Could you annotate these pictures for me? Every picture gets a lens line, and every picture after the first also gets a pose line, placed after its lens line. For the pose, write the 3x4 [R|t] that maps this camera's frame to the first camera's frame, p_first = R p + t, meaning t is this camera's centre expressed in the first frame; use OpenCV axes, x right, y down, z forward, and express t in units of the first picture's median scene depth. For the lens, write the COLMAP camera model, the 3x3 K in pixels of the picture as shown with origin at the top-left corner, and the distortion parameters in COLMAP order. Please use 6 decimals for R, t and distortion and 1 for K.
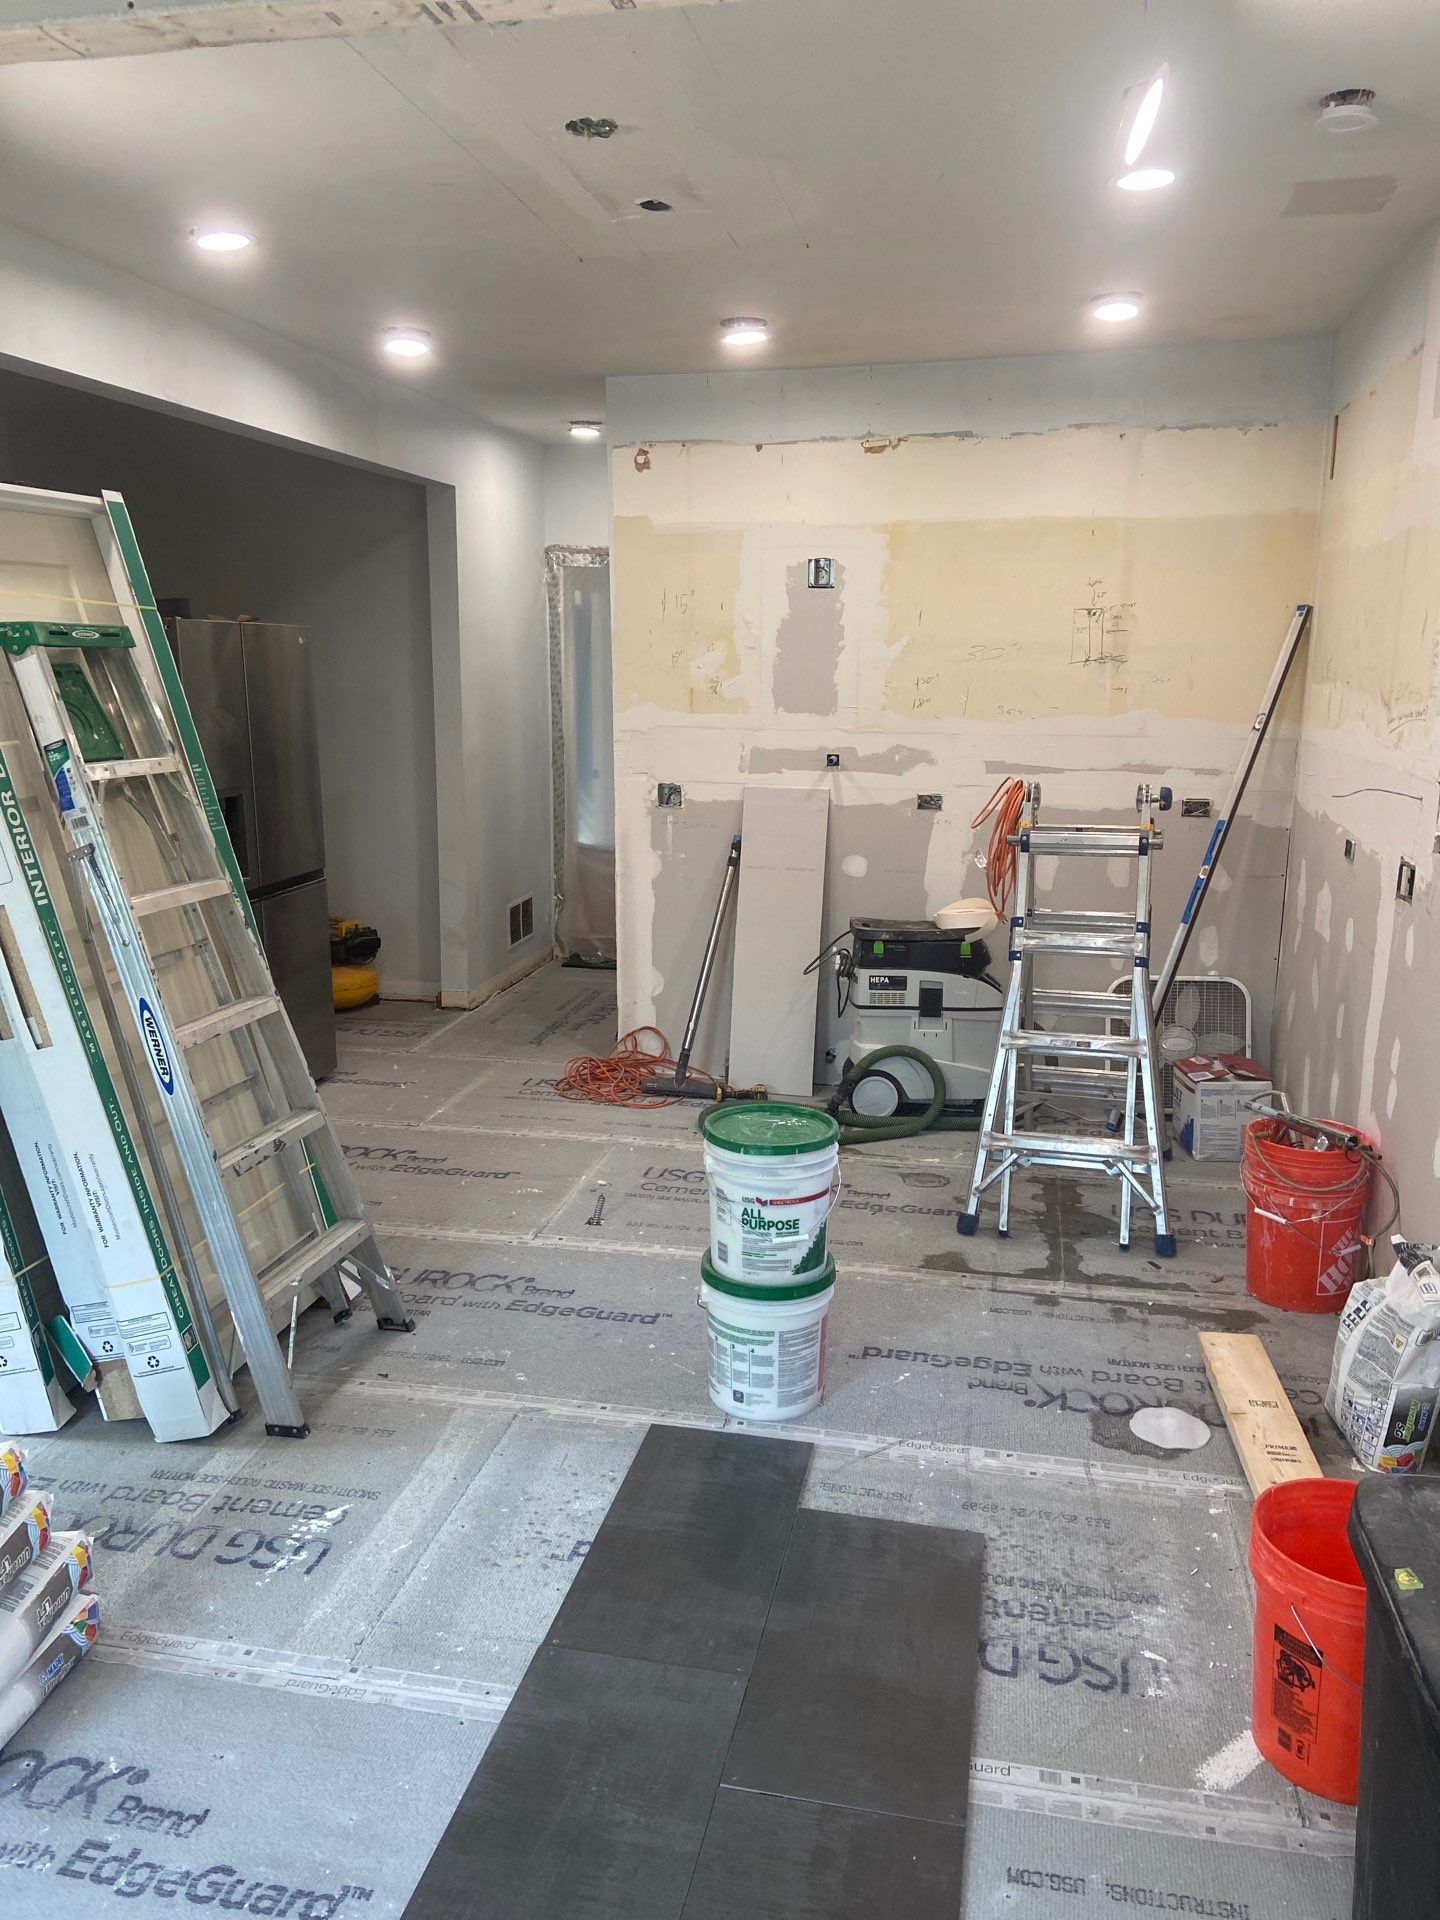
lens RADIAL K [[1490.6, 0, 724.3], [0, 1490.6, 964.6], [0, 0, 1]] dist [0.065010, -0.035465]
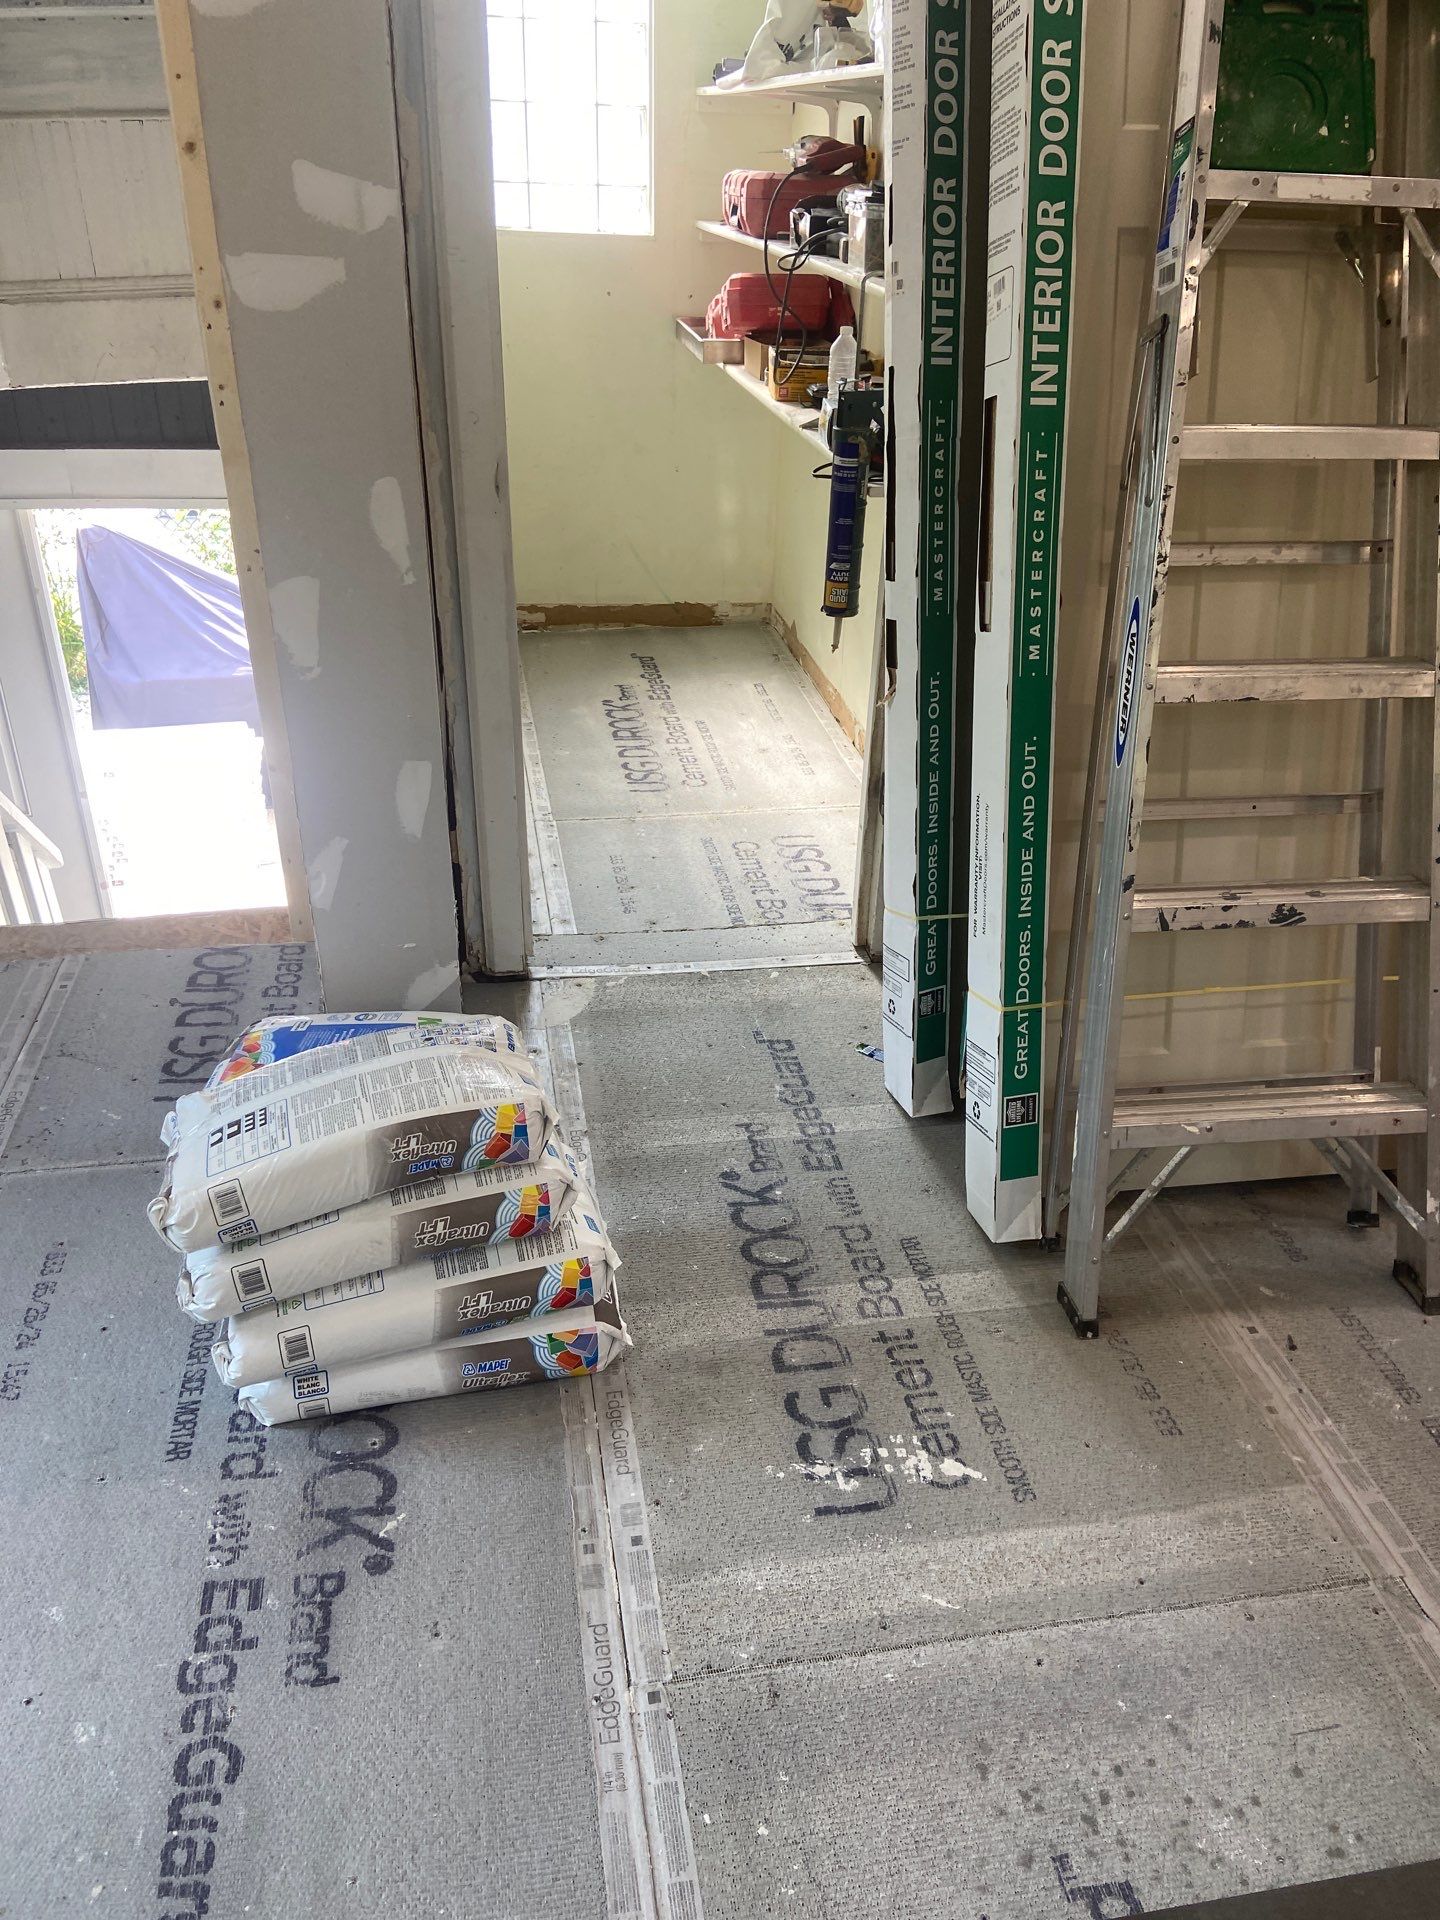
lens RADIAL K [[1490.6, 0, 720.1], [0, 1490.6, 946.2], [0, 0, 1]] dist [0.065010, -0.035465]
pose [[0.388599, 0.462036, -0.797191, 0.107638], [-0.237635, 0.886176, 0.397772, -0.060298], [0.890236, 0.034867, 0.454163, 0.626291]]
